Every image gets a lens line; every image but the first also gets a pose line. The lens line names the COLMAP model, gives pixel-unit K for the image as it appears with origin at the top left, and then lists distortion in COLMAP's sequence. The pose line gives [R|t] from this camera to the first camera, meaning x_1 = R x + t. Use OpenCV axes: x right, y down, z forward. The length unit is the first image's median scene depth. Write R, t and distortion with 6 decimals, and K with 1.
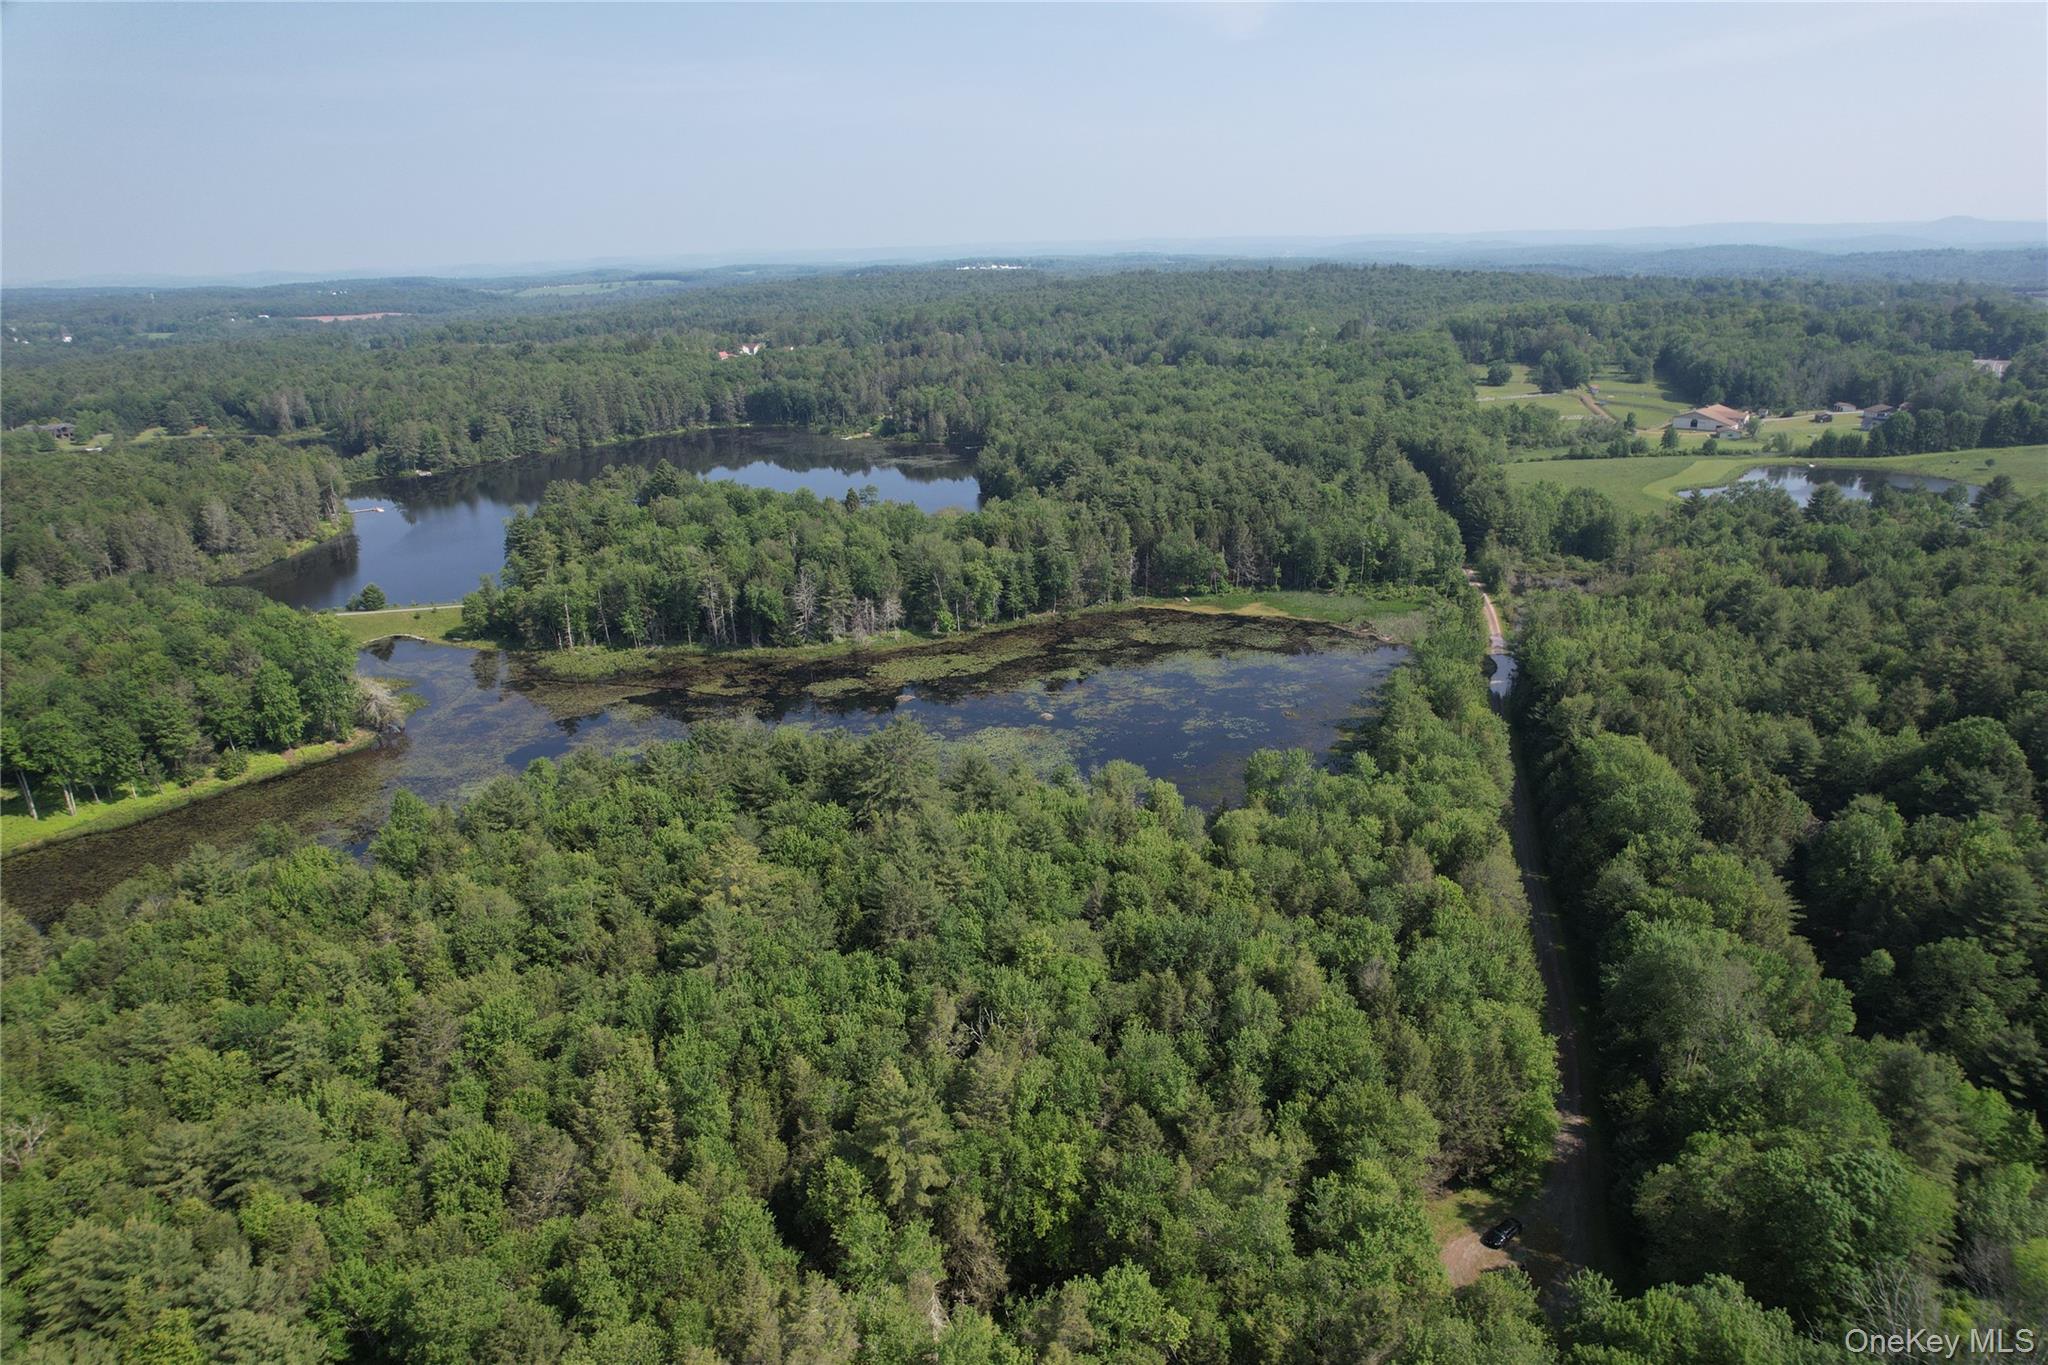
lens RADIAL K [[1306.5, 0, 1024.0], [0, 1306.5, 682.5], [0, 0, 1]] dist [-0.078769, 0.071697]
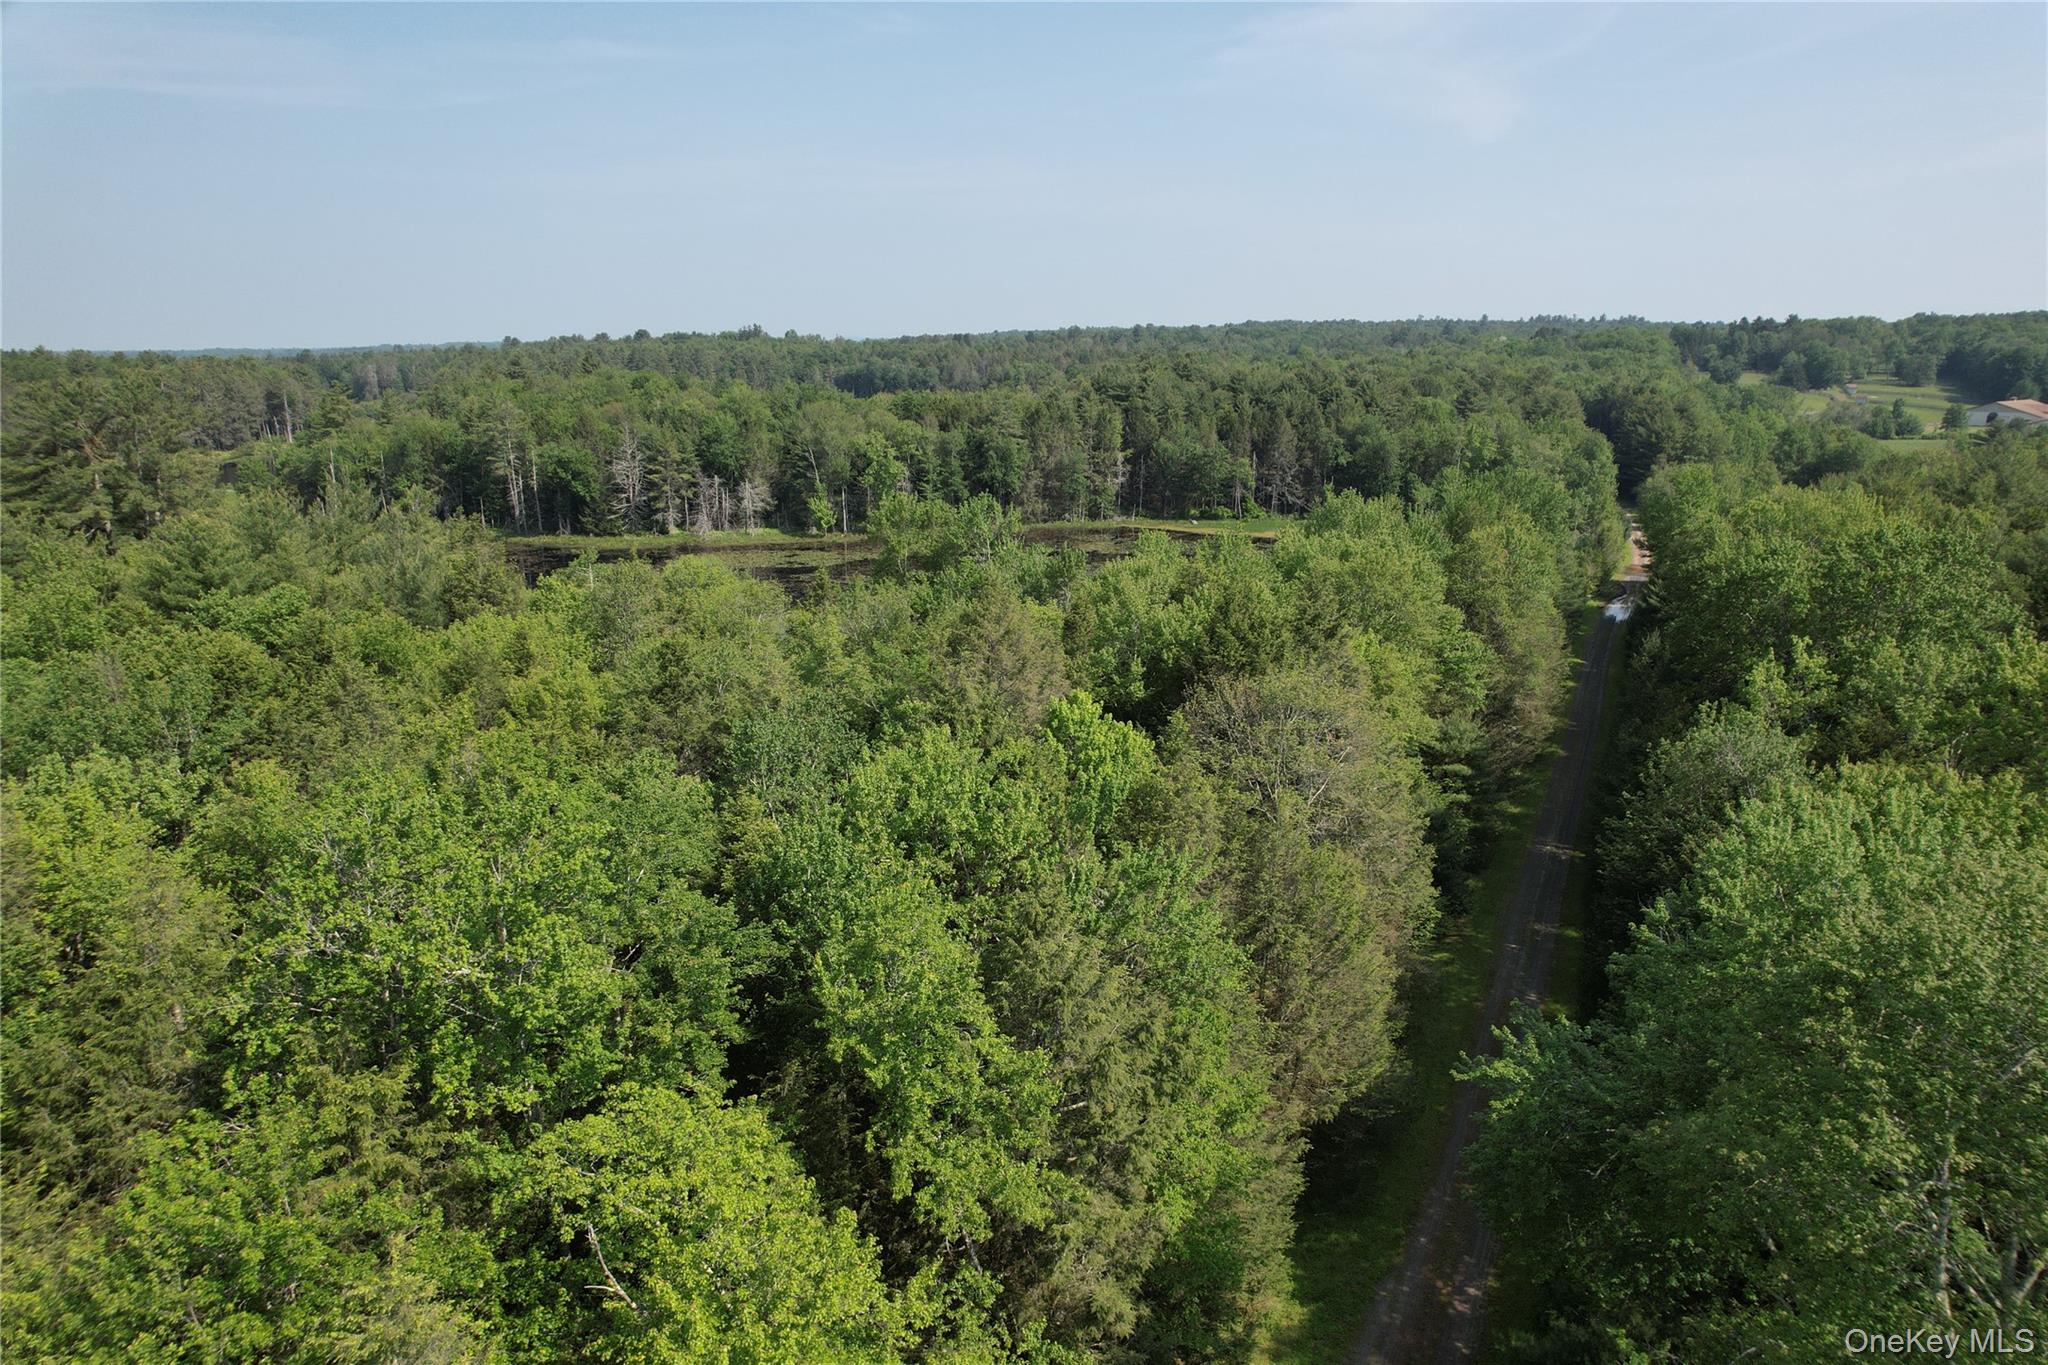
lens RADIAL K [[1306.5, 0, 1024.0], [0, 1306.5, 682.5], [0, 0, 1]] dist [-0.078769, 0.071697]
pose [[0.984744, 0.067521, -0.160376, 0.152541], [-0.077782, 0.995248, -0.058581, 0.070021], [0.155658, 0.070161, 0.985316, 0.301203]]
